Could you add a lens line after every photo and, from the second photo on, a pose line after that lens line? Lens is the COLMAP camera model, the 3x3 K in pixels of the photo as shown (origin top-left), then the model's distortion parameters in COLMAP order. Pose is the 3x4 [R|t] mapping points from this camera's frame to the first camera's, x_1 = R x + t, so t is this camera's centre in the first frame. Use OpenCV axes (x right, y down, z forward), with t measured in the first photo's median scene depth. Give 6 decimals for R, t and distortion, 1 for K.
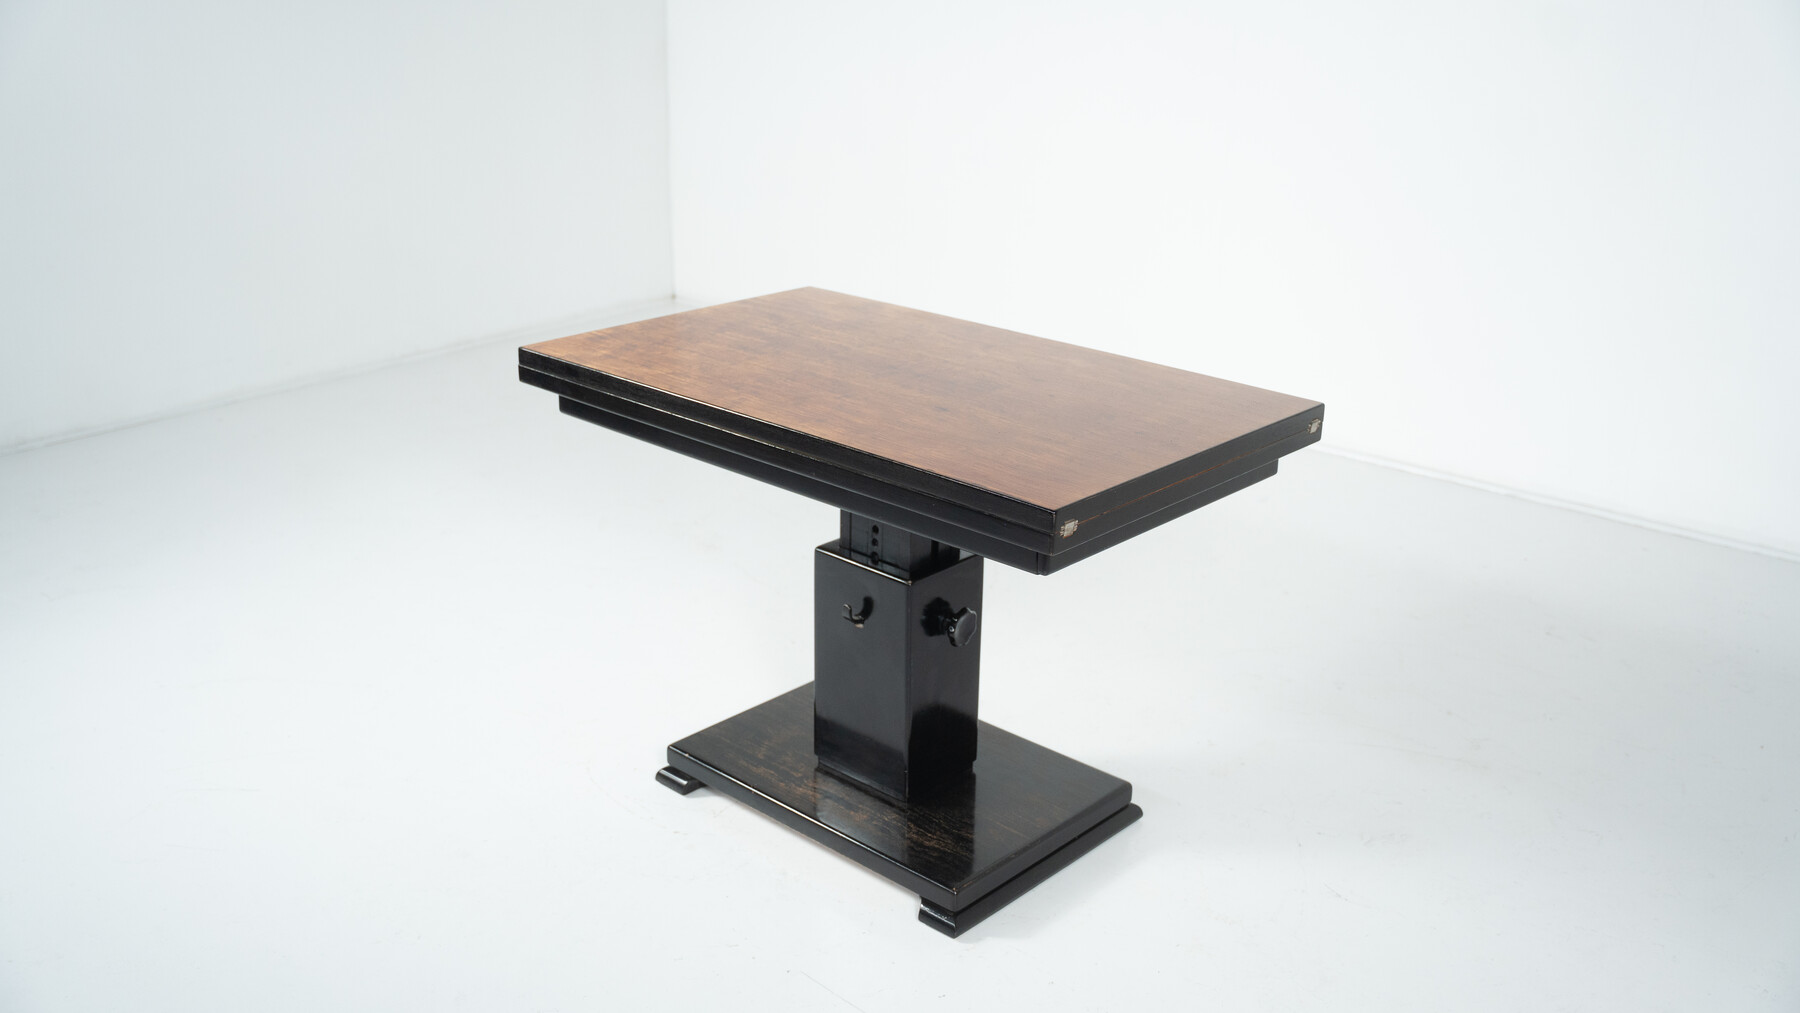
lens RADIAL K [[1769.5, 0, 913.9], [0, 1769.5, 510.7], [0, 0, 1]] dist [-0.046605, 0.000000]
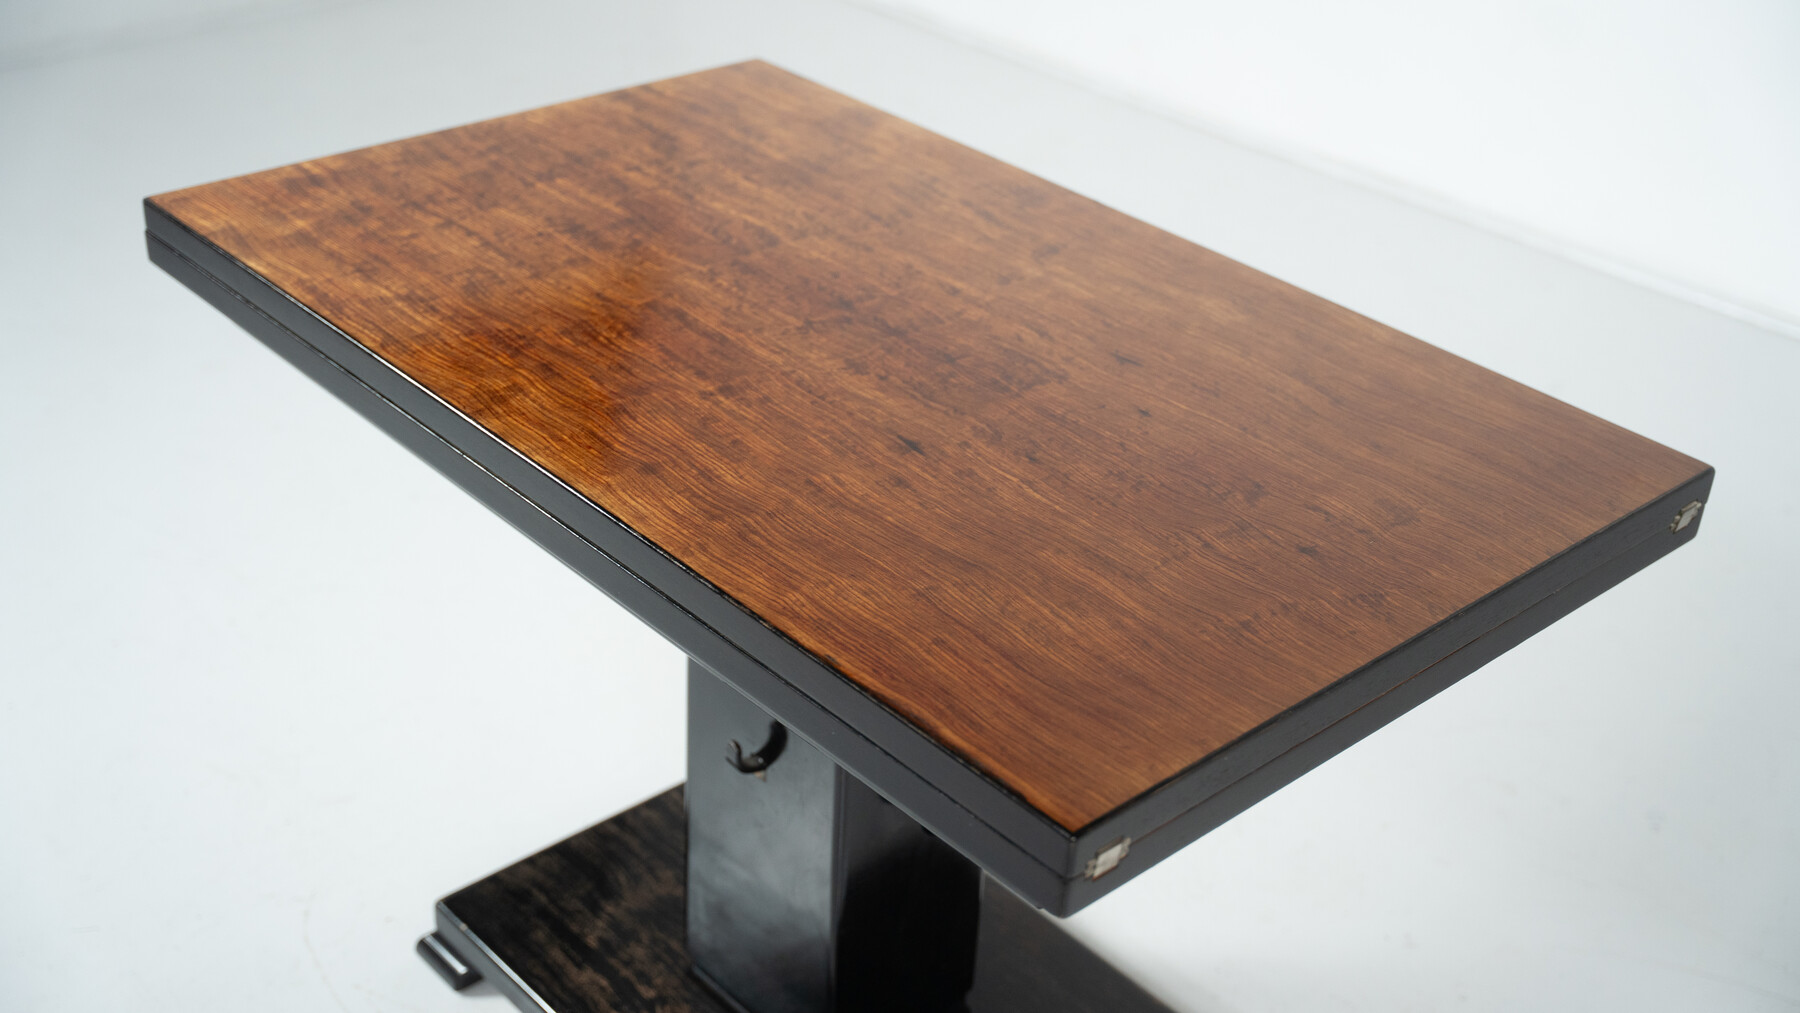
lens RADIAL K [[2190.0, 0, 889.5], [0, 2190.0, 521.3], [0, 0, 1]] dist [0.051921, 0.000000]
pose [[0.993535, 0.081457, -0.079080, 0.053864], [-0.065343, 0.979911, 0.188426, -0.135053], [0.092840, -0.182040, 0.978898, 0.361233]]
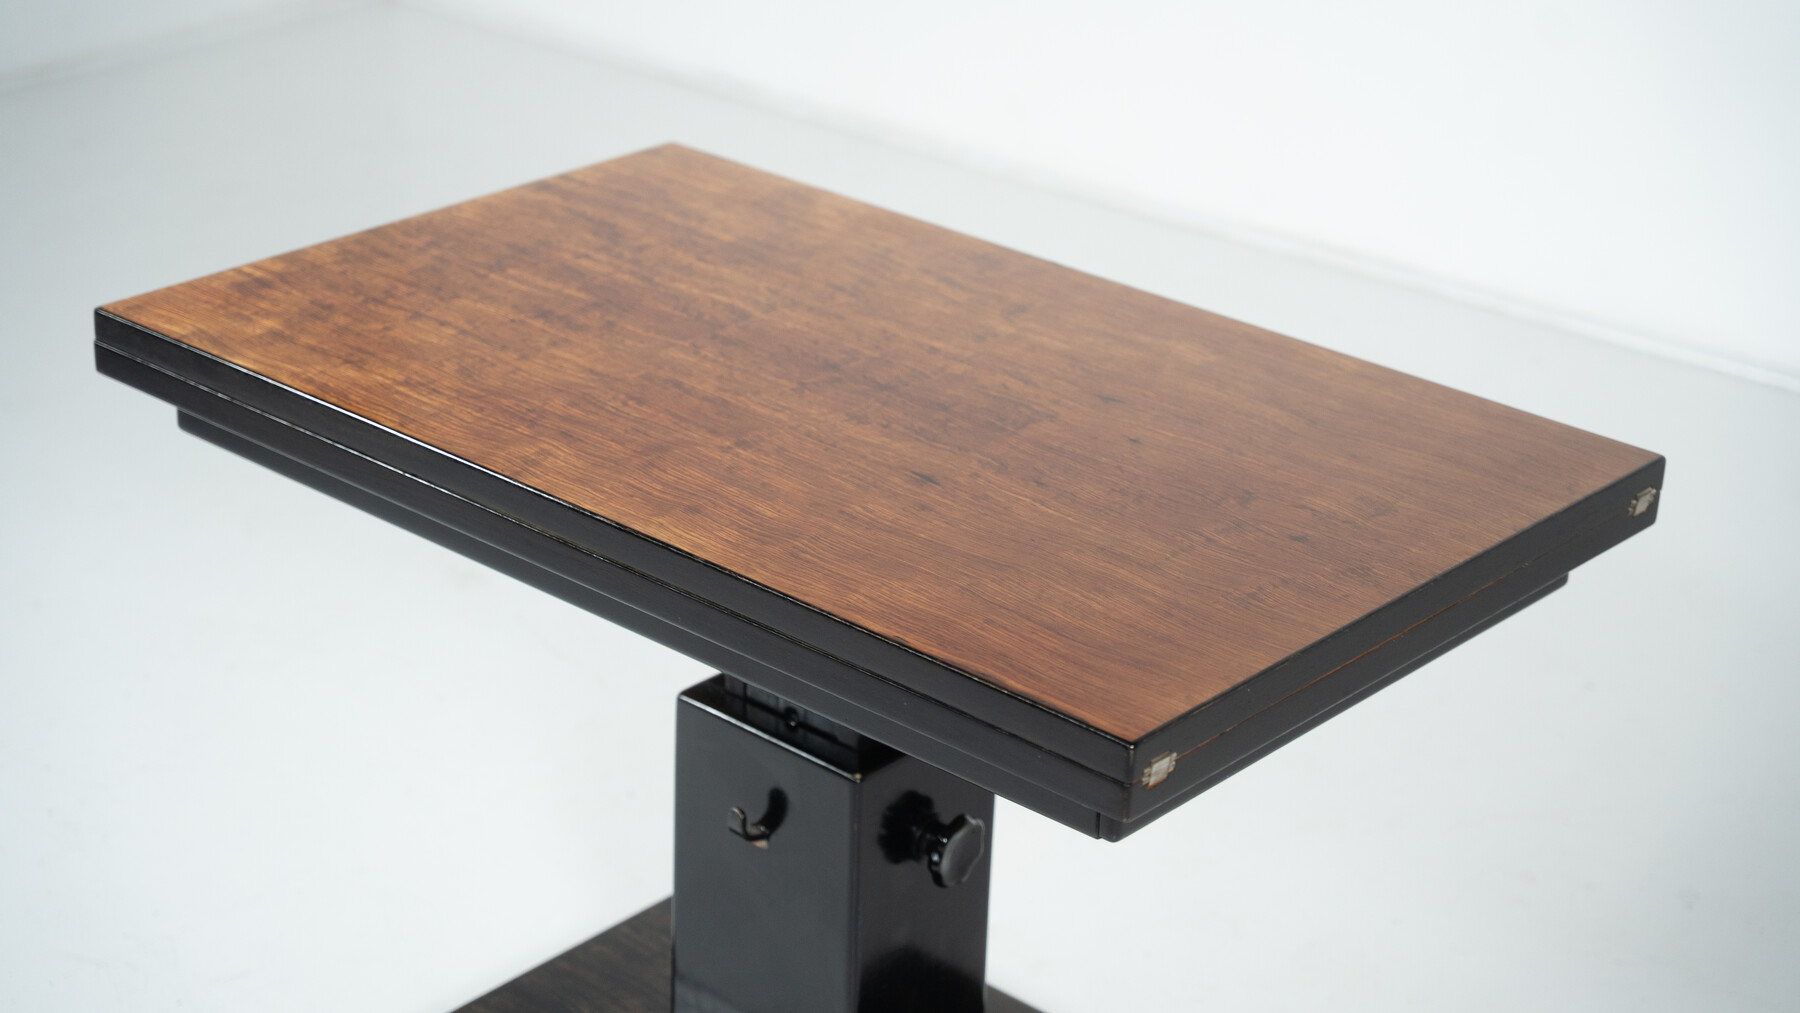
lens RADIAL K [[3501.7, 0, 929.2], [0, 3501.7, 555.8], [0, 0, 1]] dist [0.339543, 0.000000]
pose [[0.999873, 0.007412, 0.014097, 0.002433], [-0.008630, 0.996043, 0.088453, -0.113463], [-0.013385, -0.088564, 0.995981, -0.033918]]
